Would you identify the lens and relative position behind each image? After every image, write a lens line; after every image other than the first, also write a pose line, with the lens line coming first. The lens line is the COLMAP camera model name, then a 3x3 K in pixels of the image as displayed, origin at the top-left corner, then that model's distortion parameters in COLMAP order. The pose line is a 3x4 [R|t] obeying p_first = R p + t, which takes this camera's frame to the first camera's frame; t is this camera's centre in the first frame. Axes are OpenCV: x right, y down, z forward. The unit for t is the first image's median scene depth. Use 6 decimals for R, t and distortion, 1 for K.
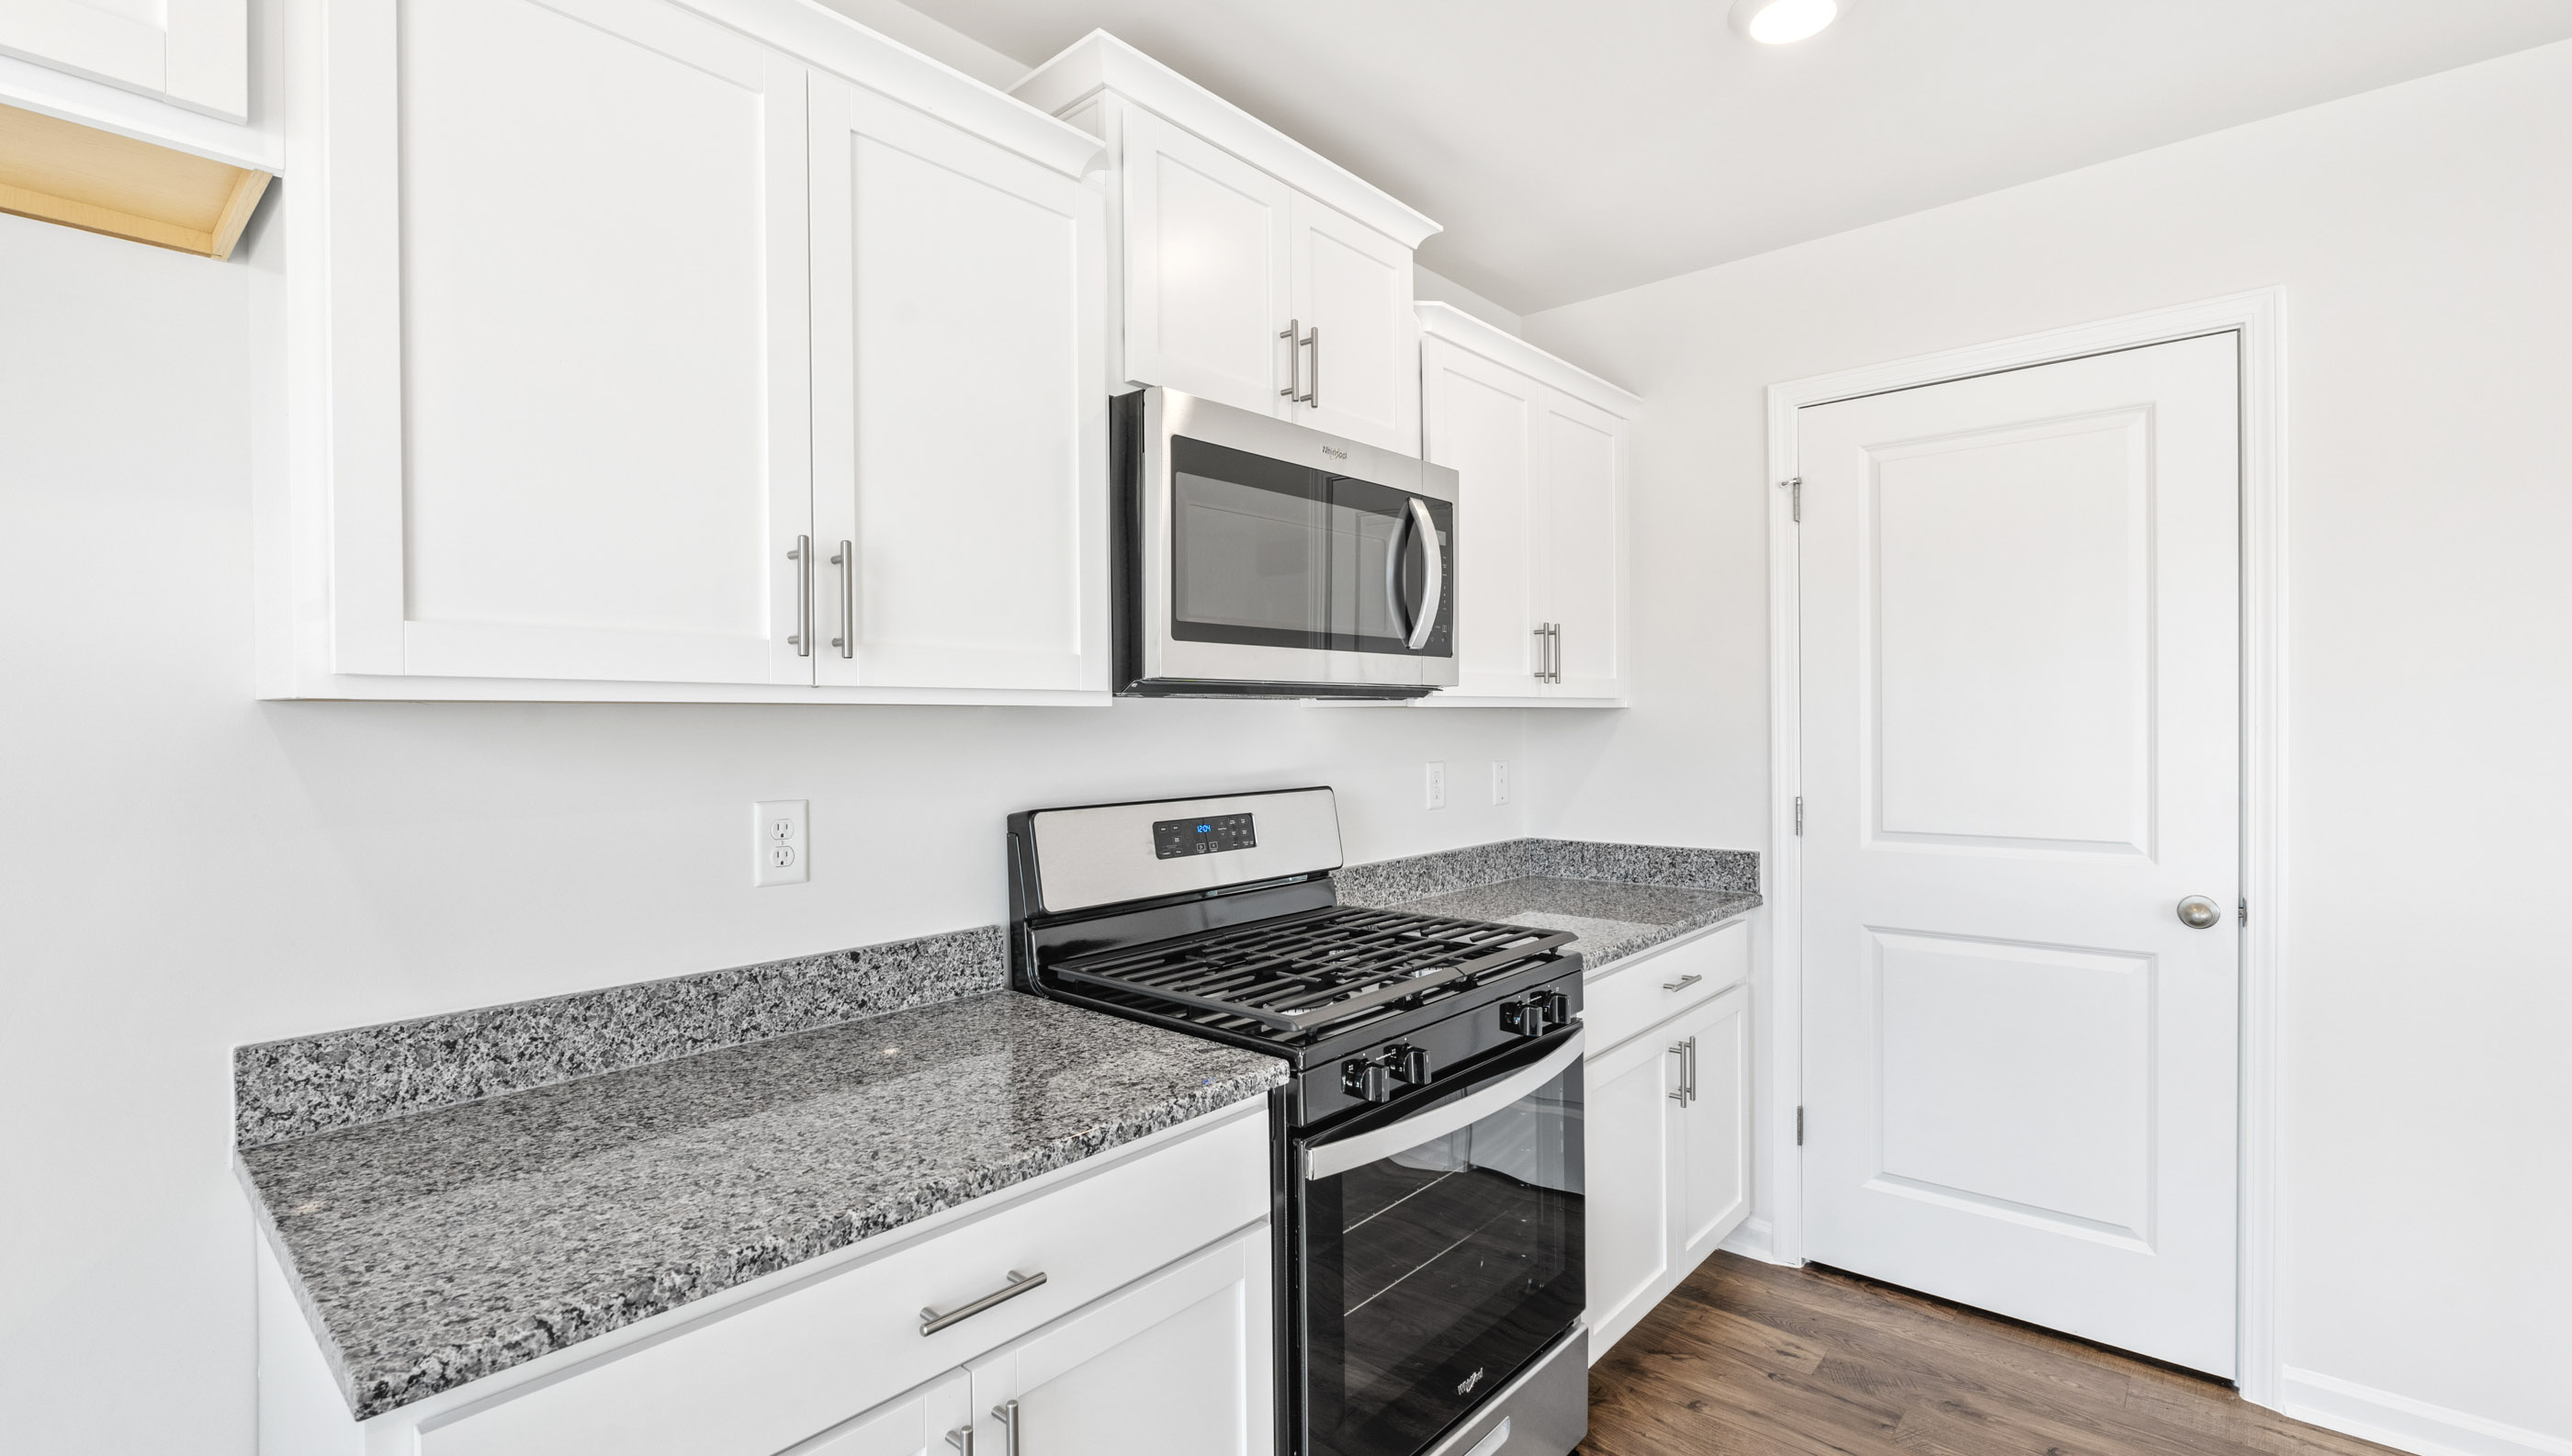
lens RADIAL K [[1142.0, 0, 1281.7], [0, 1142.0, 731.9], [0, 0, 1]] dist [-0.016561, 0.002946]
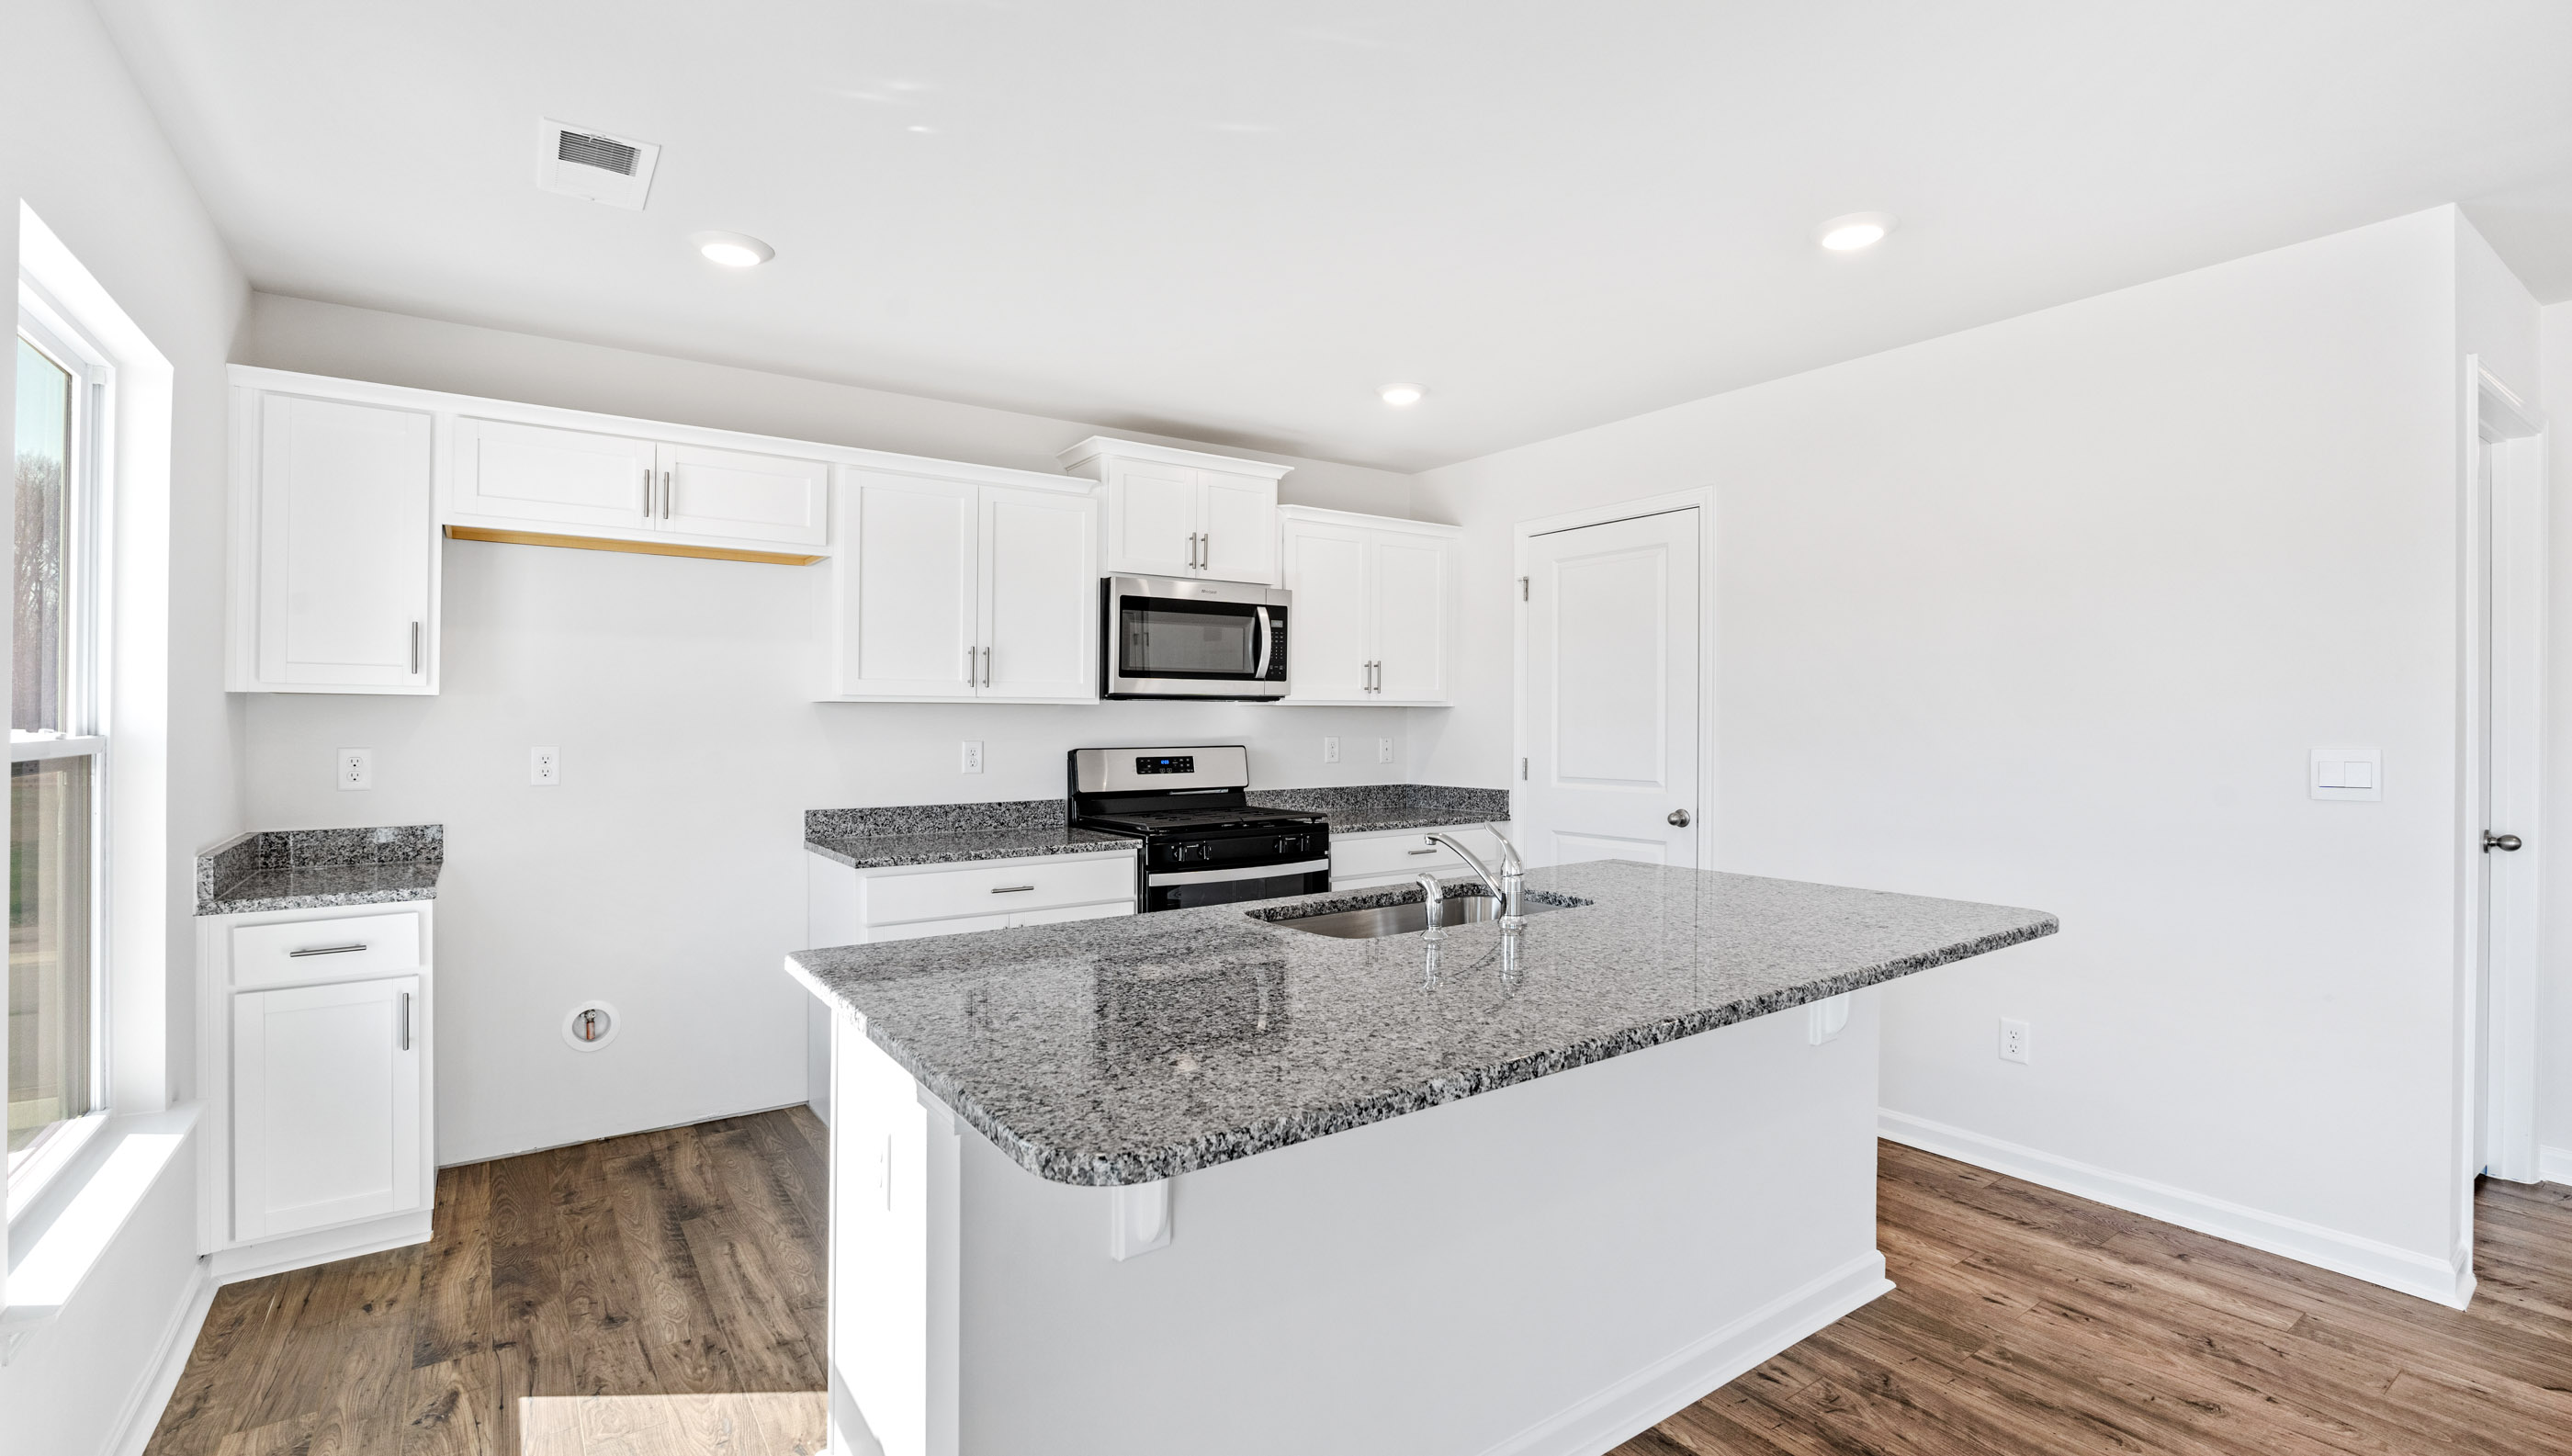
lens RADIAL K [[1142.0, 0, 1276.4], [0, 1142.0, 700.2], [0, 0, 1]] dist [-0.016561, 0.002946]
pose [[0.973434, 0.002594, -0.228952, 0.638668], [-0.008900, 0.999609, -0.026516, 0.024250], [0.228794, 0.027849, 0.973076, -1.056999]]
